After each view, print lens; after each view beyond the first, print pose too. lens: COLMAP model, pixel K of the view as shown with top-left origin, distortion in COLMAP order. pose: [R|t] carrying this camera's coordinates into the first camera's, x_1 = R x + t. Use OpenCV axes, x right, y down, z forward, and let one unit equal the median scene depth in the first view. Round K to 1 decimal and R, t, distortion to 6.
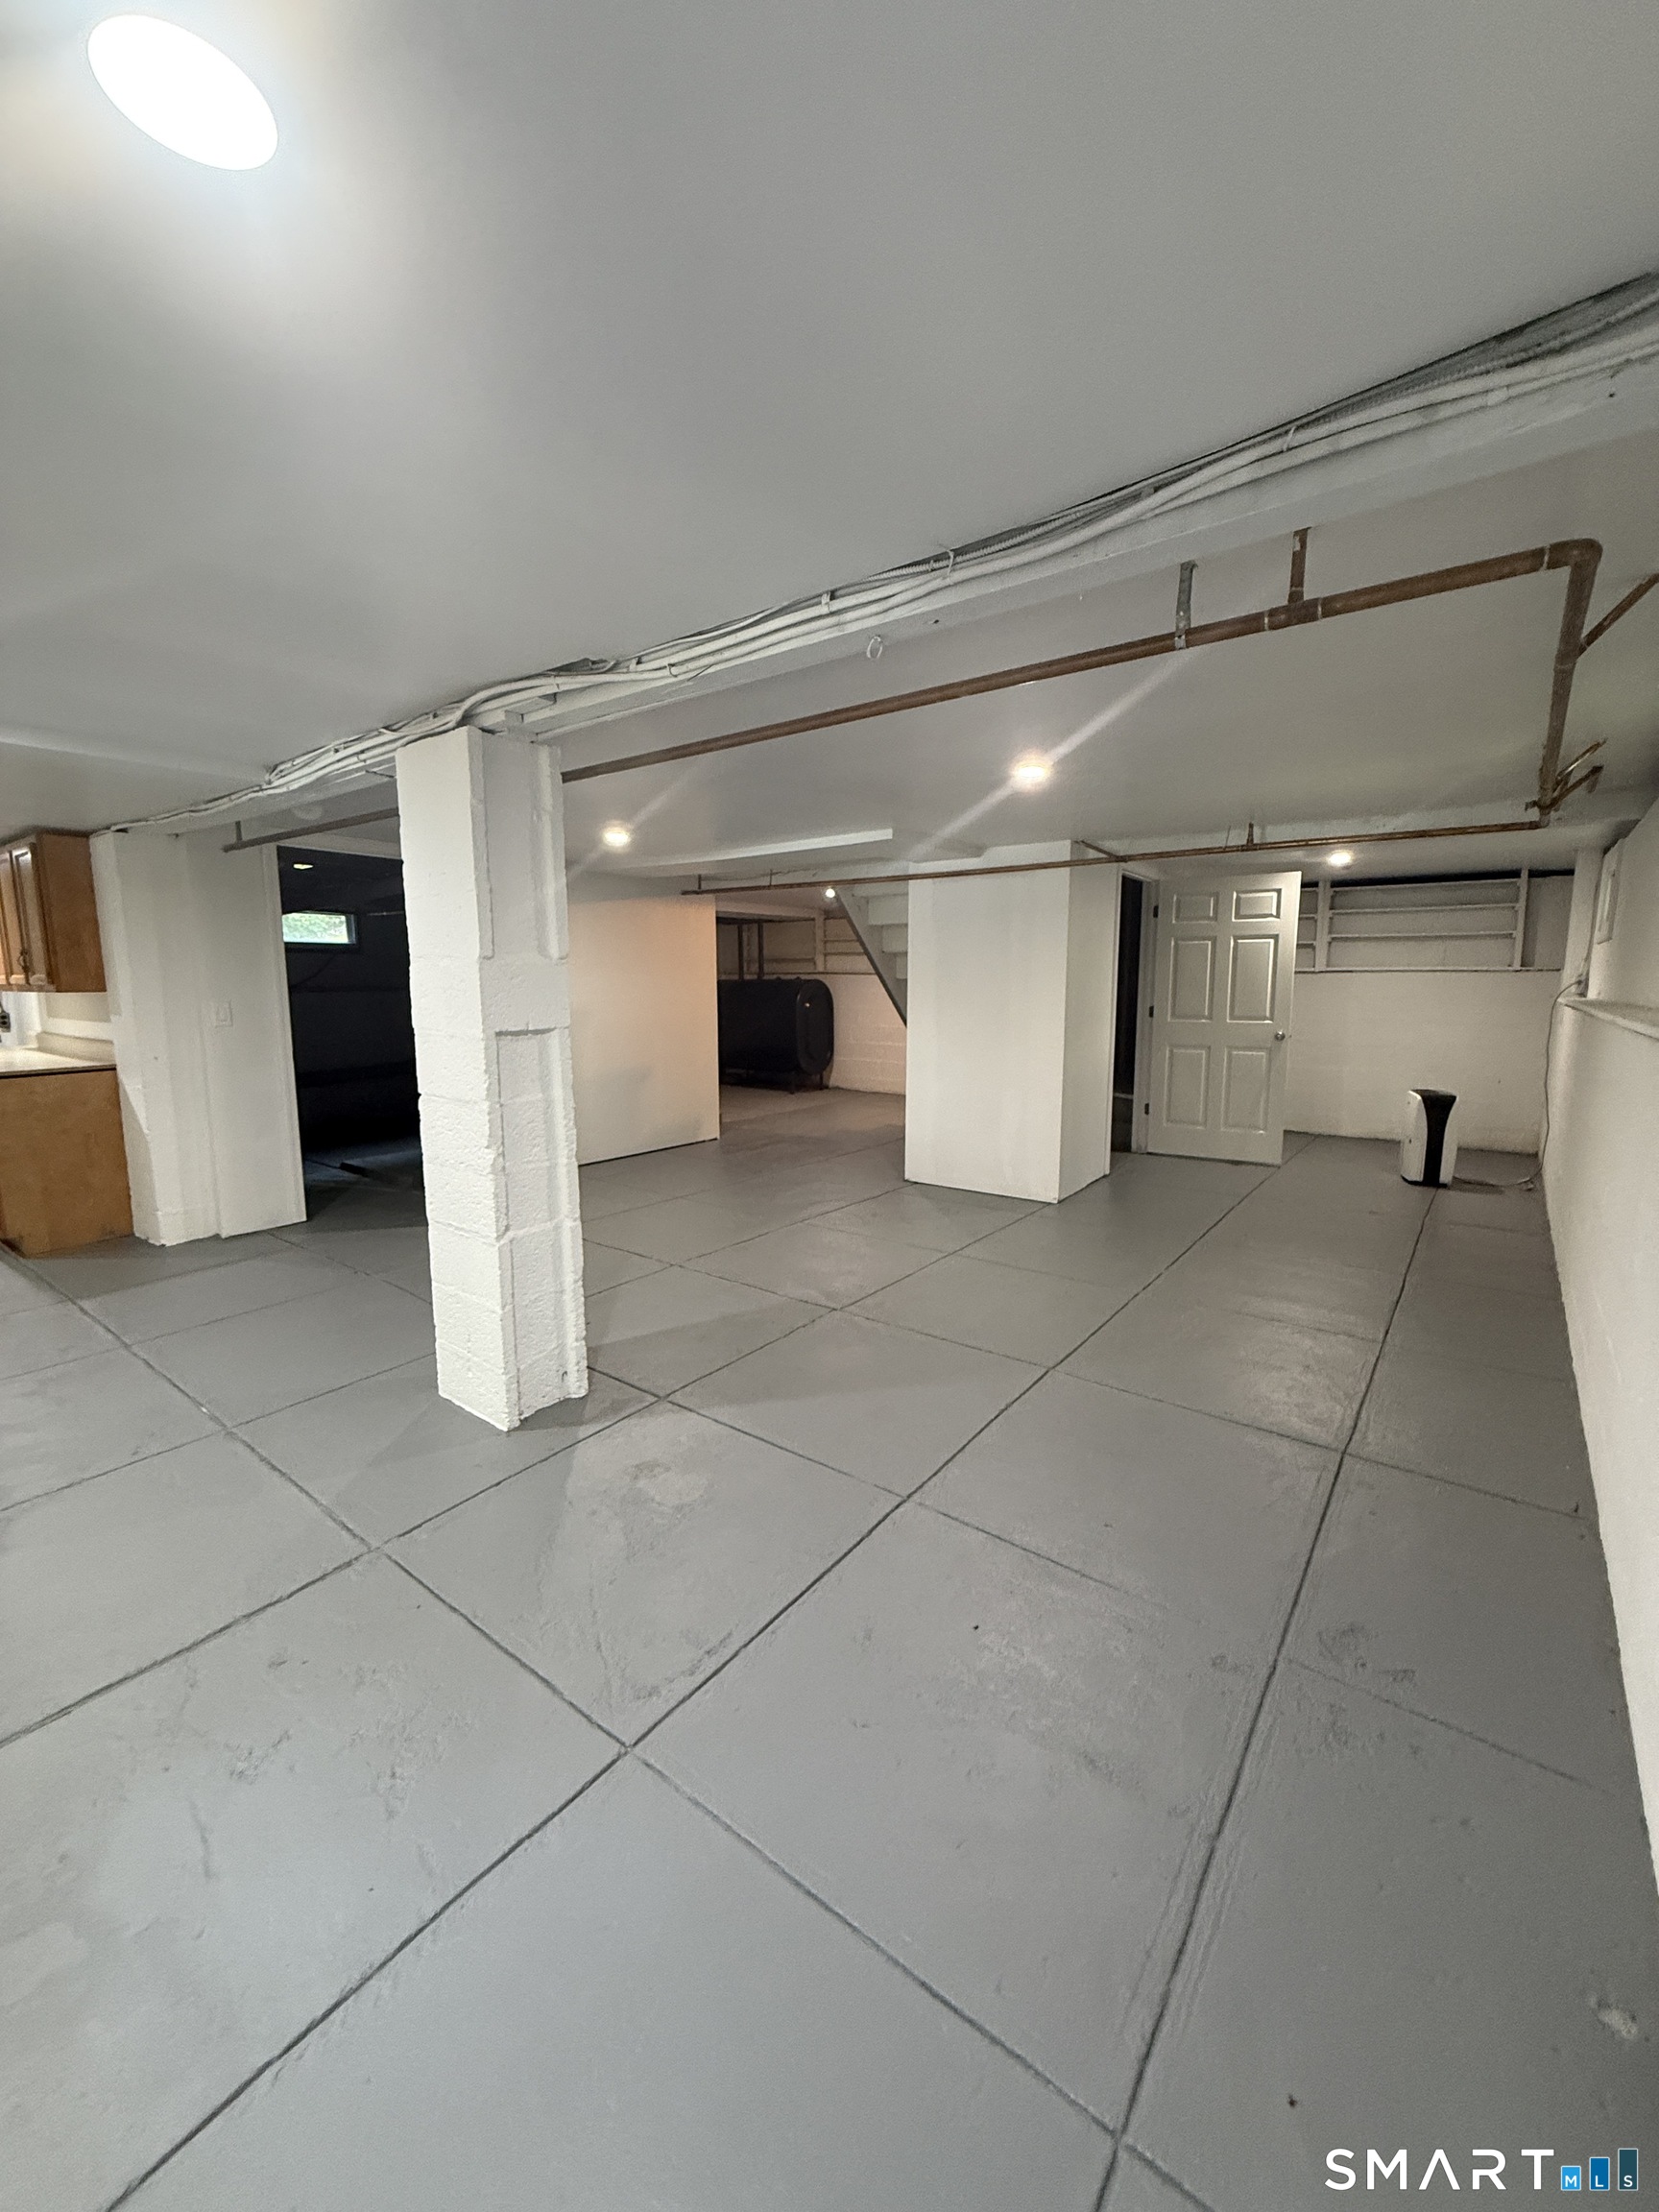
lens RADIAL K [[882.2, 0, 830.8], [0, 882.2, 1098.8], [0, 0, 1]] dist [-0.000347, 0.000102]
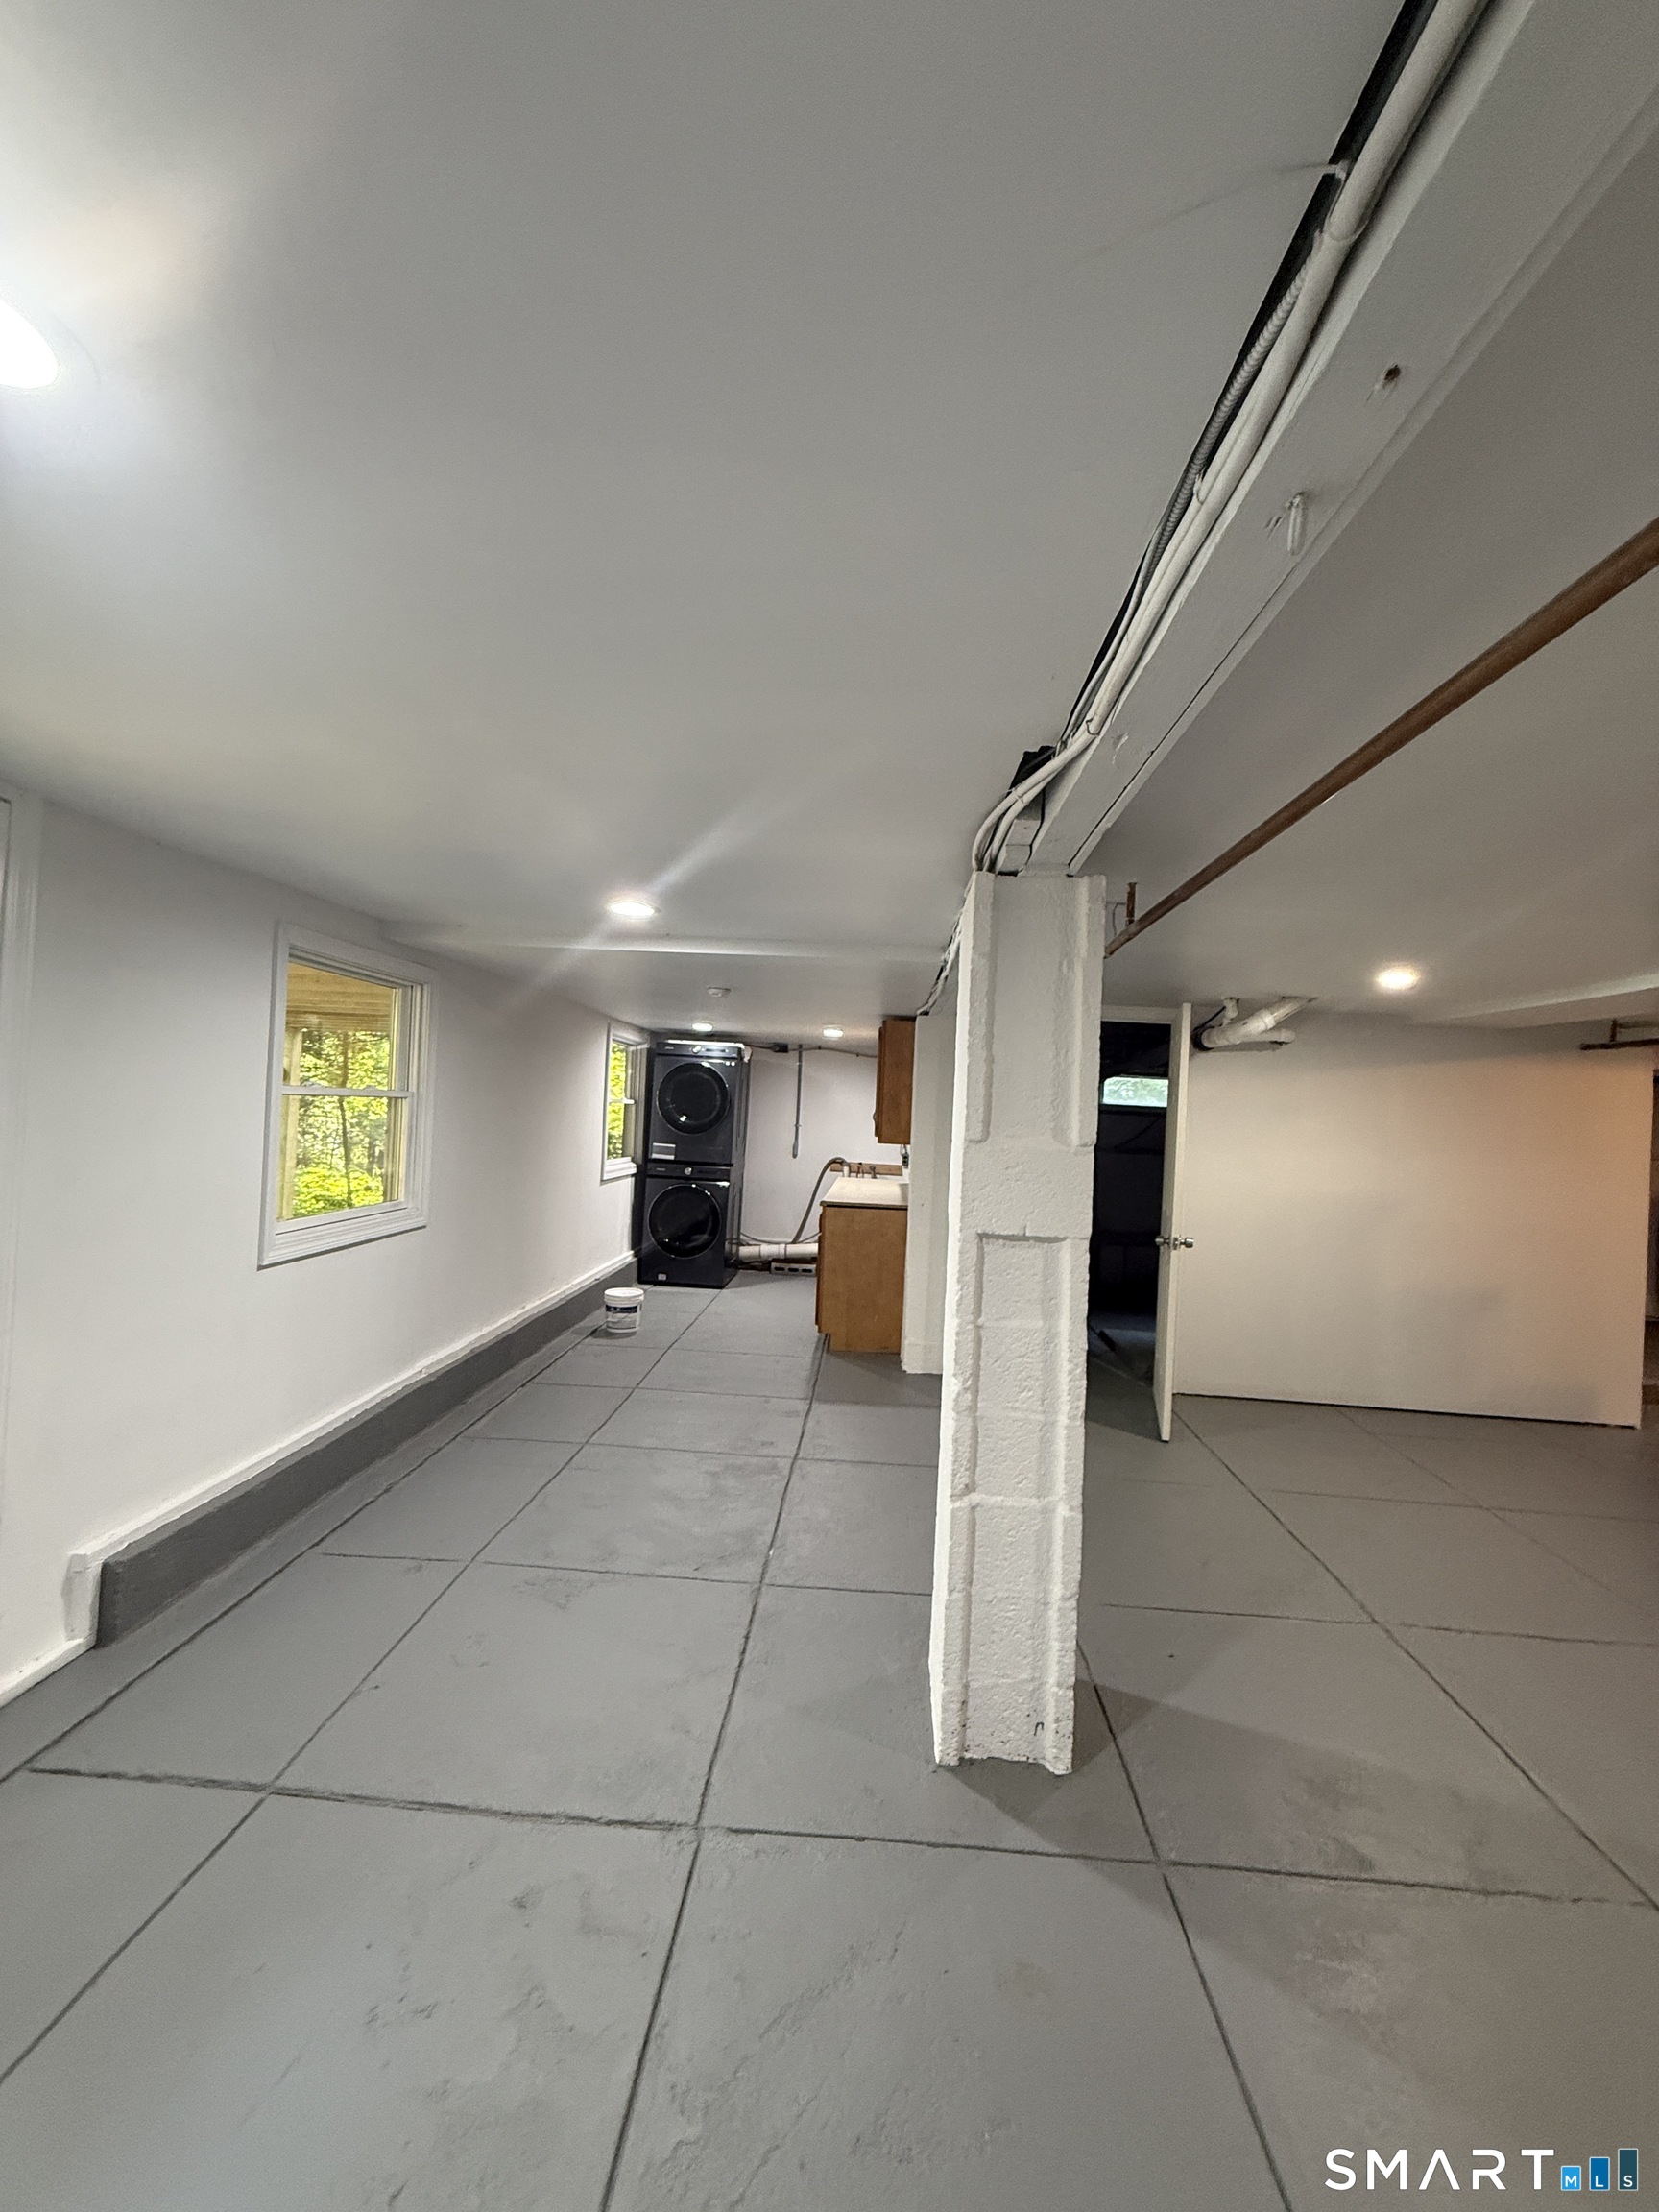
lens RADIAL K [[882.2, 0, 830.8], [0, 882.2, 1098.8], [0, 0, 1]] dist [-0.000347, 0.000102]
pose [[0.560158, 0.015933, -0.828232, 0.187229], [-0.163250, 0.982331, -0.091513, -0.091900], [0.812140, 0.186471, 0.552862, 0.392023]]
